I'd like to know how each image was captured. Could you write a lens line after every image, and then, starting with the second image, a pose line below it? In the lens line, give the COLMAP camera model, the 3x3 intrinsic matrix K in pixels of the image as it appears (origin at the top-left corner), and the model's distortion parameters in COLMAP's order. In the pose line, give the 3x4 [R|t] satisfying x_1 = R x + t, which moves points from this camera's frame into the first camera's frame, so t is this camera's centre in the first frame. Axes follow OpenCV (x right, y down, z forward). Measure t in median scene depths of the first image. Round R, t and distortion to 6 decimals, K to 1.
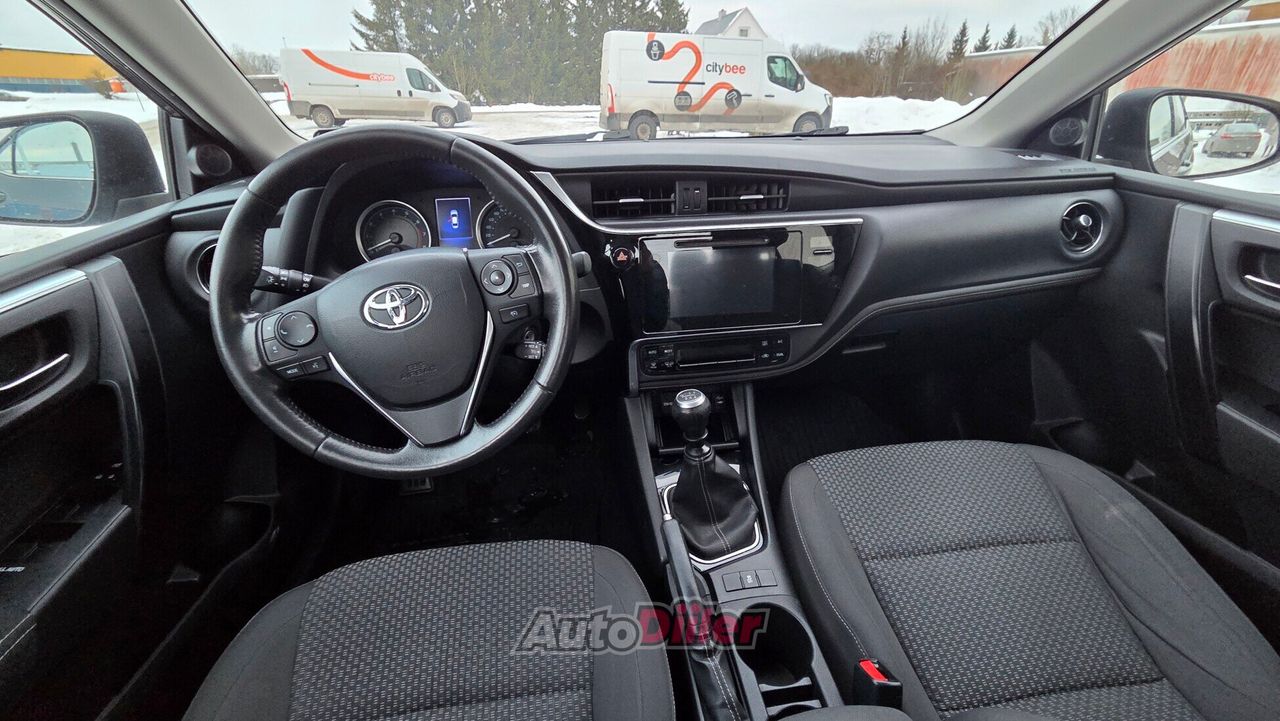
lens RADIAL K [[527.9, 0, 647.8], [0, 527.9, 360.7], [0, 0, 1]] dist [-0.009617, -0.000011]
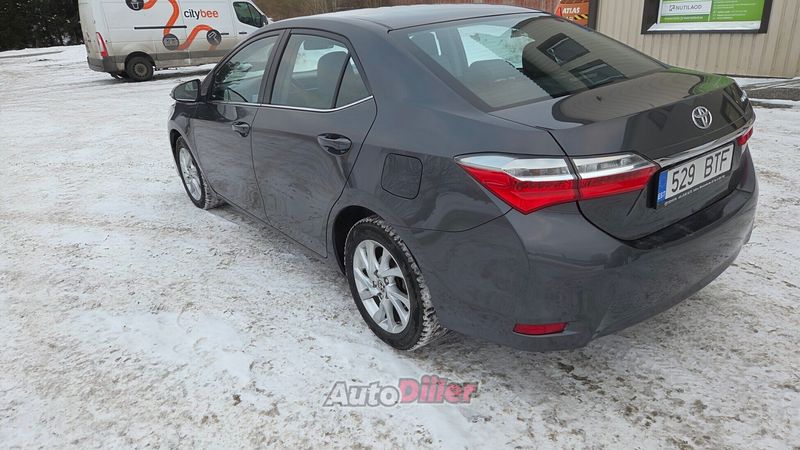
lens RADIAL K [[537.9, 0, 400.0], [0, 537.9, 225.0], [0, 0, 1]] dist [0.077801, -0.059393]
pose [[0.869378, -0.230922, 0.436871, -0.061670], [0.275950, 0.960273, -0.041560, 0.049641], [-0.409919, 0.156686, 0.898563, -0.131545]]
